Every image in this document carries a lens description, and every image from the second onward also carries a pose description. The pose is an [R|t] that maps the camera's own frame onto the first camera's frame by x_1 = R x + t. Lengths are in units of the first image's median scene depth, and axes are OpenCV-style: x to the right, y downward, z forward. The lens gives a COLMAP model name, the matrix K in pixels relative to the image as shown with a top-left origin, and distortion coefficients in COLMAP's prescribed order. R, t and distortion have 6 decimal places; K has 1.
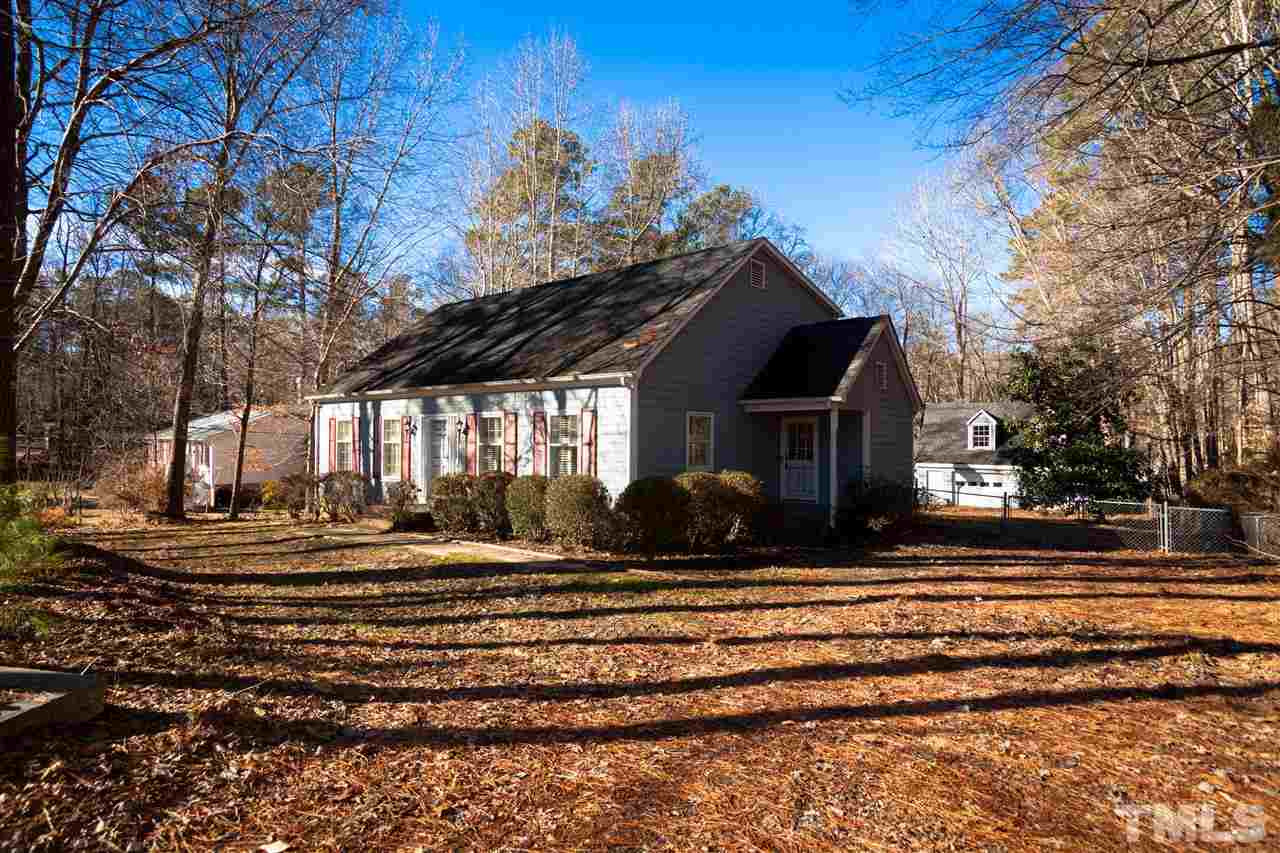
lens RADIAL K [[643.4, 0, 640.0], [0, 643.4, 426.5], [0, 0, 1]] dist [-0.002443, -0.000361]
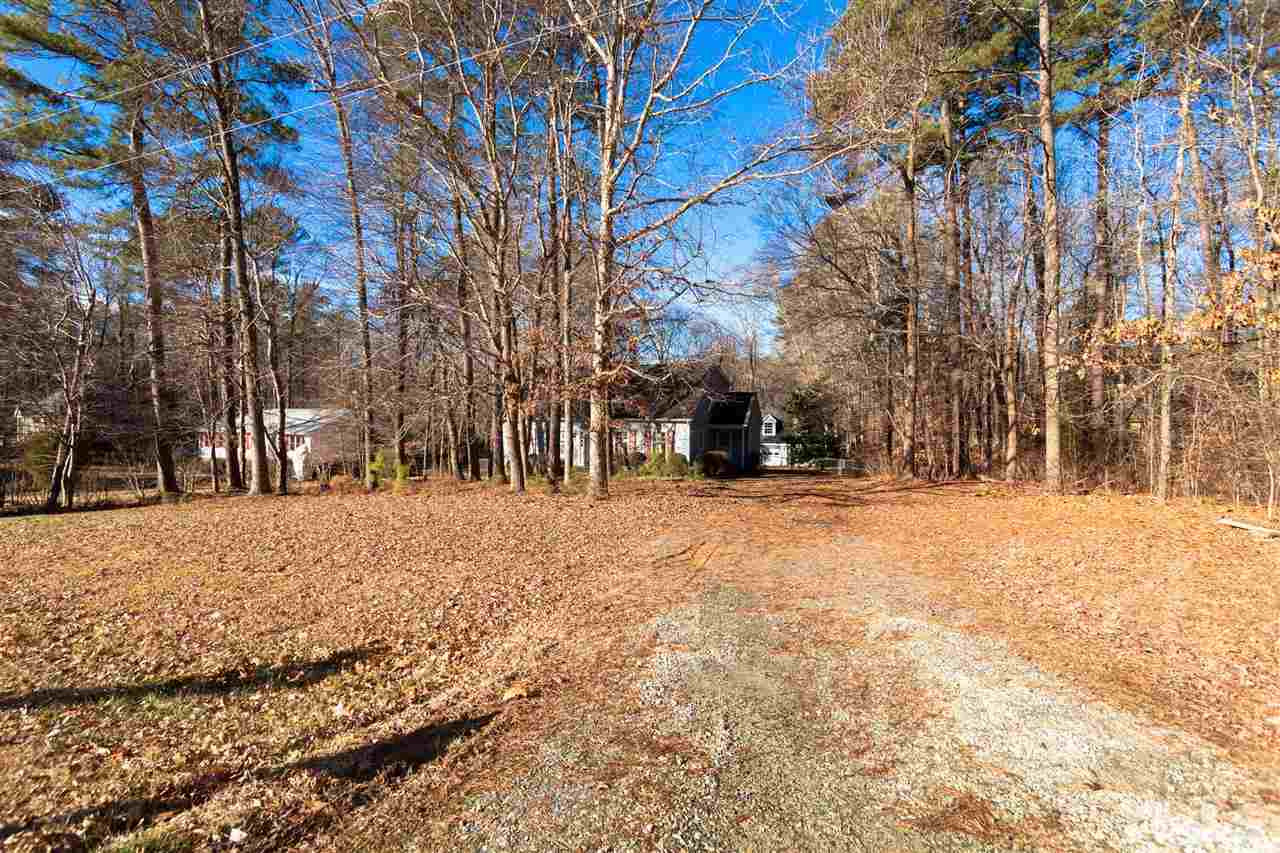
lens RADIAL K [[643.4, 0, 640.0], [0, 643.4, 426.5], [0, 0, 1]] dist [-0.002443, -0.000361]
pose [[0.943497, -0.009209, 0.331253, -0.596323], [-0.003033, 0.999332, 0.036421, -0.076250], [-0.331367, -0.035368, 0.942839, -0.860576]]
